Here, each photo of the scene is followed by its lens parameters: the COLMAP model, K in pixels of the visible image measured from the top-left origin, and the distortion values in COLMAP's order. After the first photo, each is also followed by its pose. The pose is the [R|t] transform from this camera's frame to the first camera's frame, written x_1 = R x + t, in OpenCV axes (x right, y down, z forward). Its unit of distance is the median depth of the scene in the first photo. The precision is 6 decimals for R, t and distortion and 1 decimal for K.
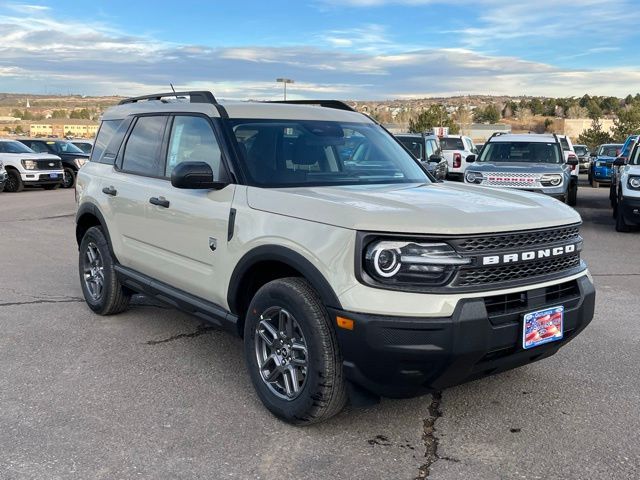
lens RADIAL K [[722.7, 0, 313.5], [0, 722.7, 240.1], [0, 0, 1]] dist [0.008547, 0.013681]
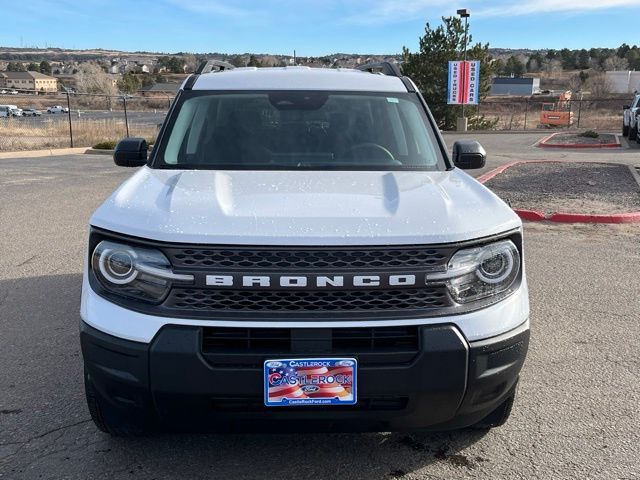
lens RADIAL K [[722.7, 0, 313.5], [0, 722.7, 240.1], [0, 0, 1]] dist [0.008547, 0.013681]
pose [[0.810523, 0.107591, -0.575739, 0.710215], [-0.077544, 0.994042, 0.076596, -0.075123], [0.580550, -0.017438, 0.814038, 0.412440]]
